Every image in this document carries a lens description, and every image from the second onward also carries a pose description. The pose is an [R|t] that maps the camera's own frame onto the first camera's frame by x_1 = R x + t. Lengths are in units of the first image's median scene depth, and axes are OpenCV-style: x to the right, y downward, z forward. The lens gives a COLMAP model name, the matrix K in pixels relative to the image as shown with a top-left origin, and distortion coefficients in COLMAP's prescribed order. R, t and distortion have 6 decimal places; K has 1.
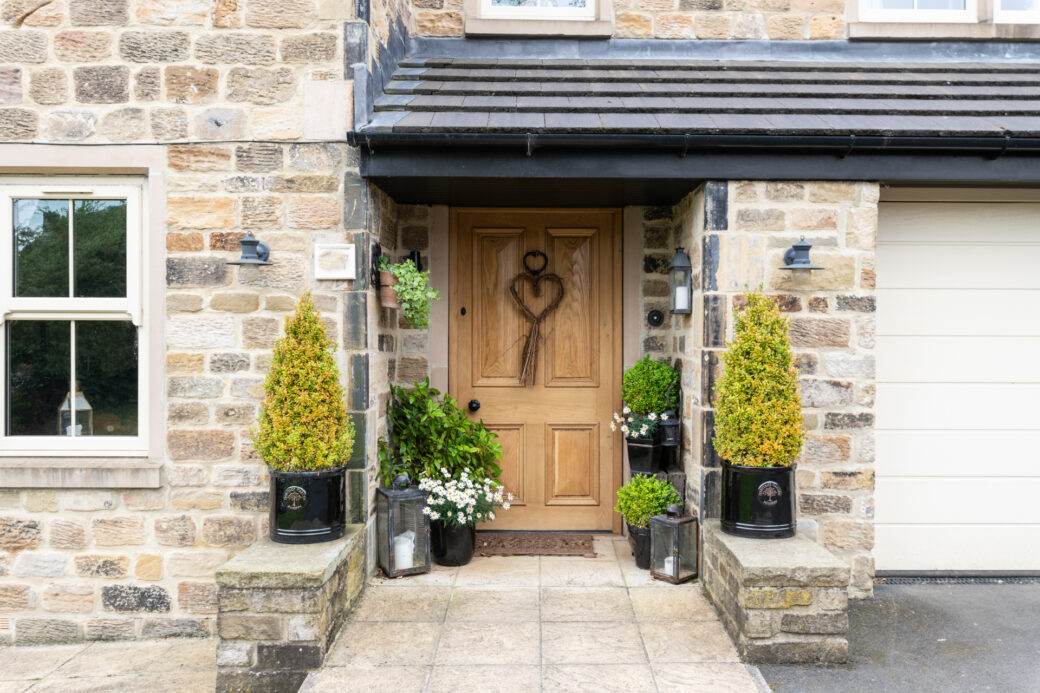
lens RADIAL K [[868.9, 0, 523.3], [0, 868.9, 343.6], [0, 0, 1]] dist [-0.004422, 0.000888]
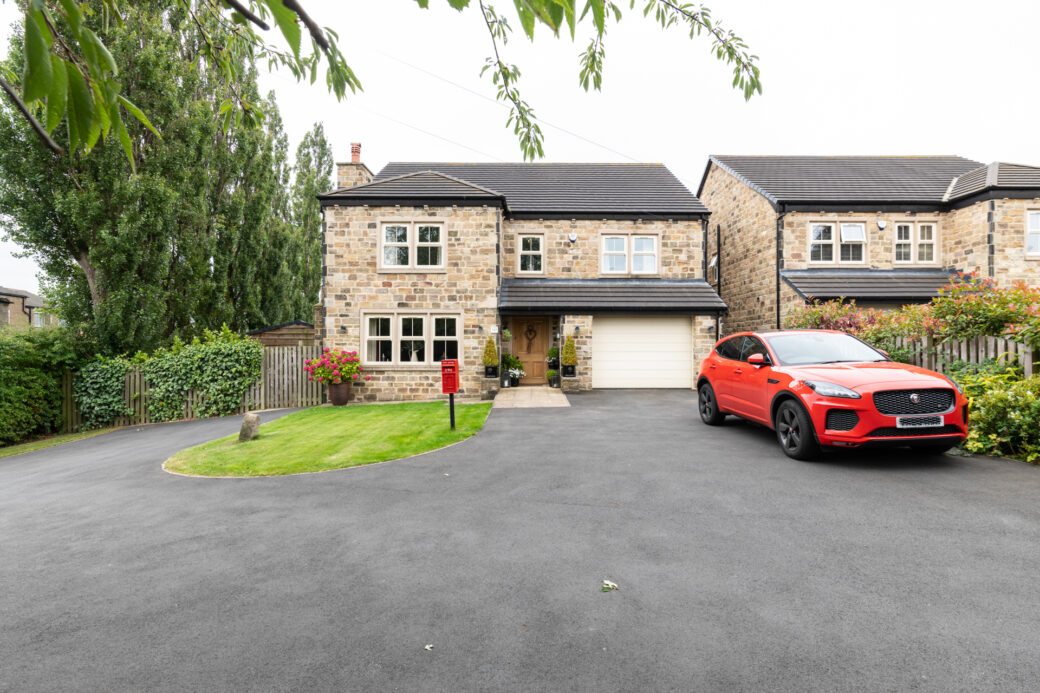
lens RADIAL K [[506.0, 0, 524.7], [0, 506.0, 342.5], [0, 0, 1]] dist [-0.001760, -0.000121]
pose [[0.999994, -0.002378, 0.002501, -0.030562], [0.002412, 0.999901, -0.013898, 0.031859], [-0.002467, 0.013904, 0.999900, -2.211878]]
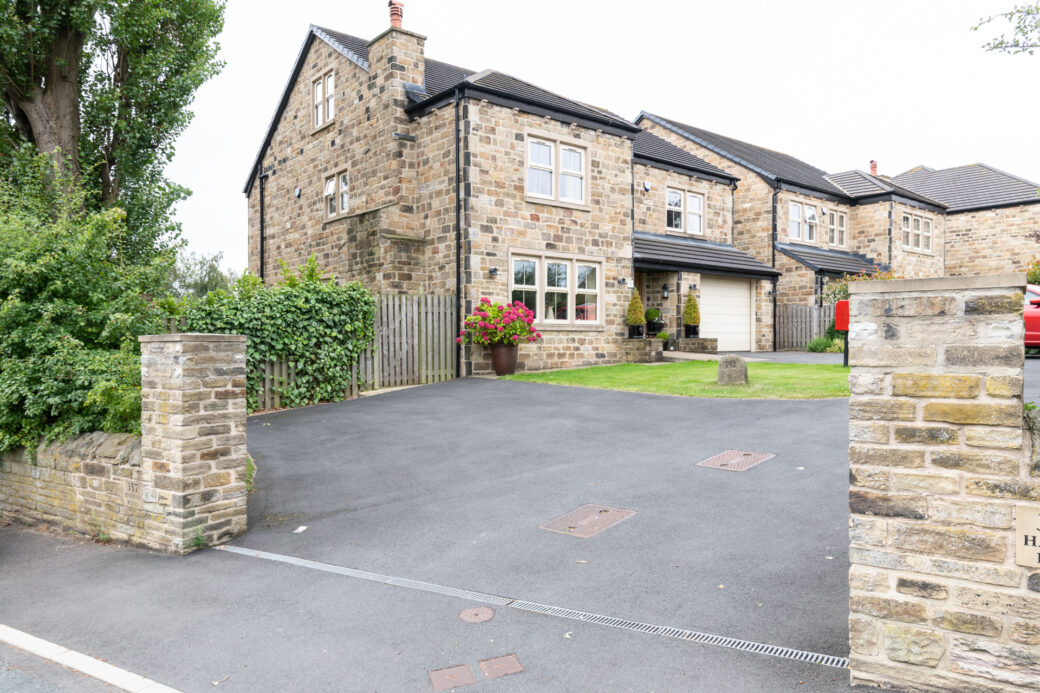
lens RADIAL K [[715.6, 0, 517.7], [0, 715.6, 348.0], [0, 0, 1]] dist [-0.010315, -0.001353]
pose [[0.782570, -0.009973, 0.622483, -3.114941], [0.007069, 0.999950, 0.007133, 0.222687], [-0.622523, -0.001182, 0.782601, -1.670020]]
